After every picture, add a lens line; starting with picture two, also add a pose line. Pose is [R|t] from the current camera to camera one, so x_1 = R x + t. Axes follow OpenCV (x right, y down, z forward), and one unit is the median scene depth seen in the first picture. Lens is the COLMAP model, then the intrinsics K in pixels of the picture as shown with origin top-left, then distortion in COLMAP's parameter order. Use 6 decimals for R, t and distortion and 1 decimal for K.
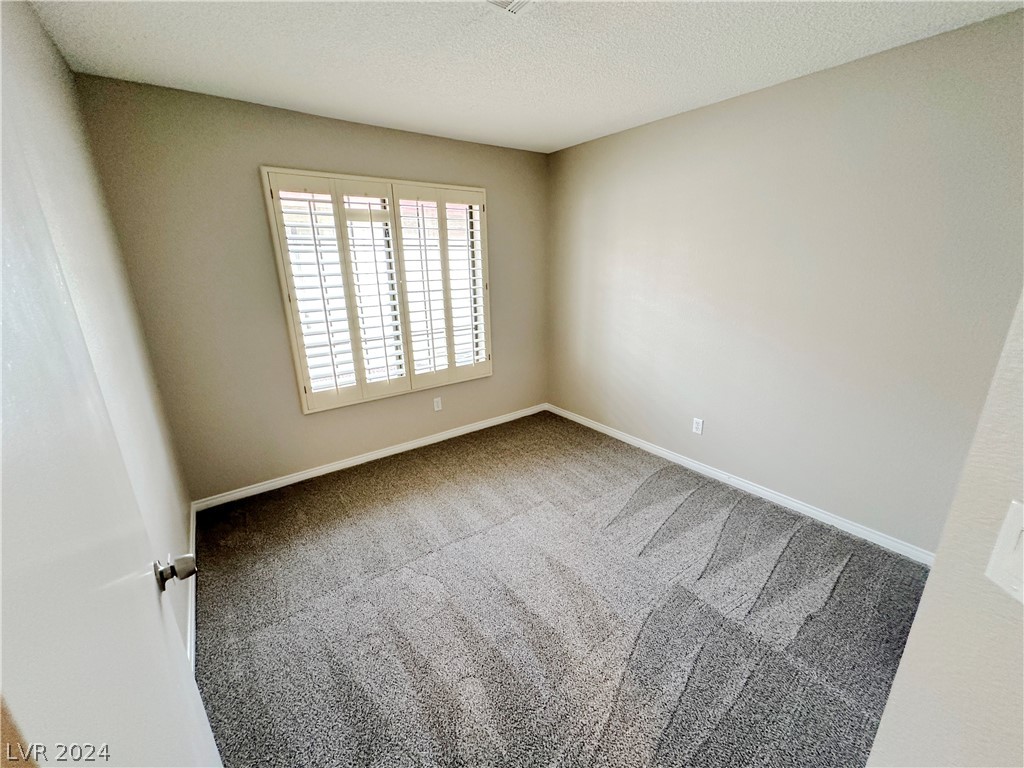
lens RADIAL K [[416.4, 0, 514.6], [0, 416.4, 382.1], [0, 0, 1]] dist [-0.000460, 0.000859]
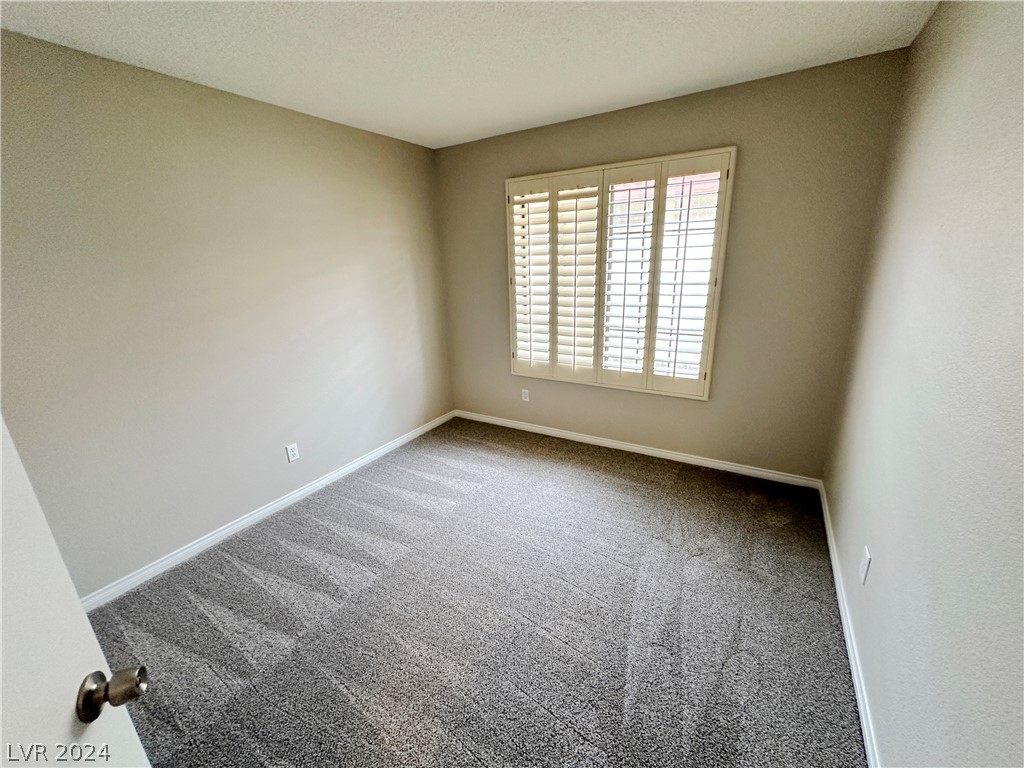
lens RADIAL K [[416.4, 0, 511.9], [0, 416.4, 375.4], [0, 0, 1]] dist [-0.000460, 0.000859]
pose [[0.383434, 0.262928, -0.885352, 0.494450], [-0.237211, 0.954499, 0.180730, -0.120625], [0.892586, 0.140717, 0.428357, 0.382878]]
